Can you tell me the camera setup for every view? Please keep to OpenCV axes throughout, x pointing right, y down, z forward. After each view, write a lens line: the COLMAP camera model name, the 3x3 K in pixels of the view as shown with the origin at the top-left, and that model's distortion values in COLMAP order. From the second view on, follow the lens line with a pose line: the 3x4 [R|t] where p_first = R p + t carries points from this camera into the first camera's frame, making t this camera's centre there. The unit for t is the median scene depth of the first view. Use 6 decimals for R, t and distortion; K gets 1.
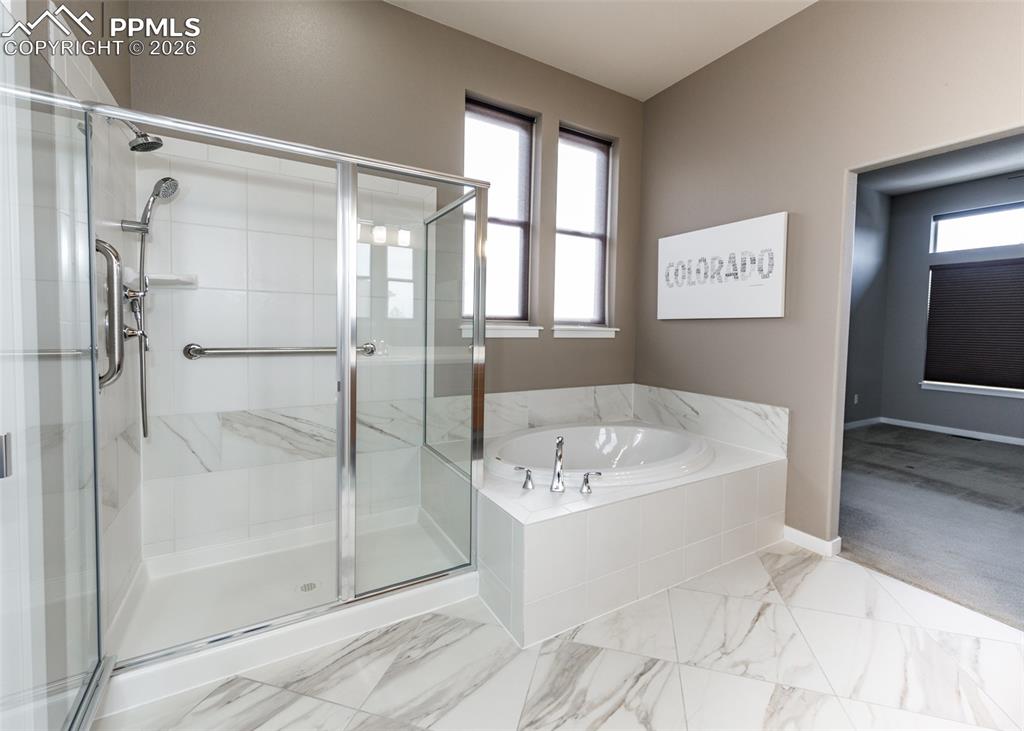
lens RADIAL K [[434.9, 0, 513.5], [0, 434.9, 342.5], [0, 0, 1]] dist [0.006378, -0.000413]
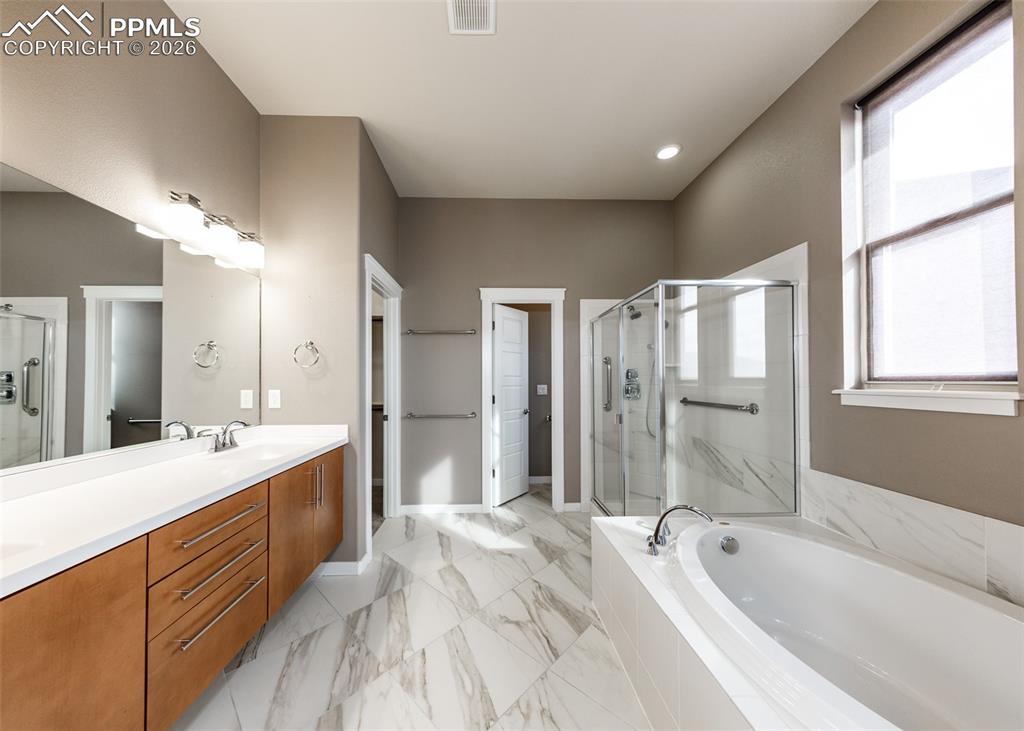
lens RADIAL K [[360.0, 0, 494.5], [0, 360.0, 367.8], [0, 0, 1]] dist [0.001495, 0.000103]
pose [[-0.488535, -0.047158, -0.871269, 1.364715], [-0.046127, 0.998538, -0.028182, -0.053353], [0.871324, 0.026421, -0.489996, 1.351482]]
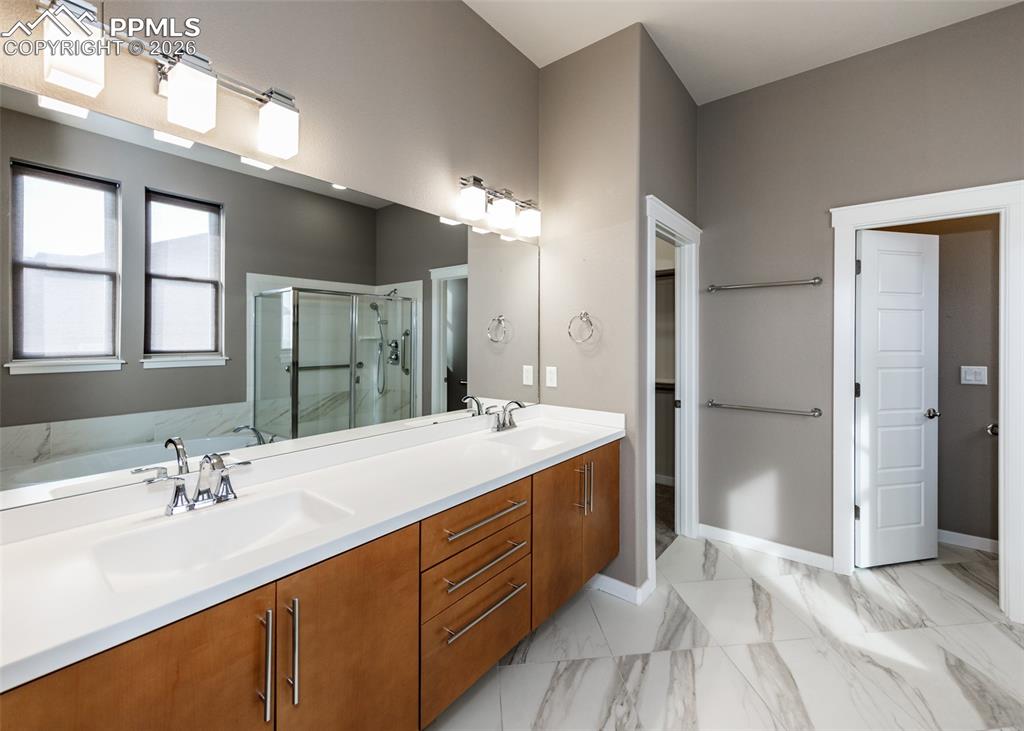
lens RADIAL K [[434.9, 0, 513.5], [0, 434.9, 342.5], [0, 0, 1]] dist [0.006378, -0.000413]
pose [[-0.930526, -0.015945, -0.365879, 1.200352], [-0.030431, 0.998963, 0.033858, -0.129174], [0.364960, 0.042640, -0.930046, 1.302492]]
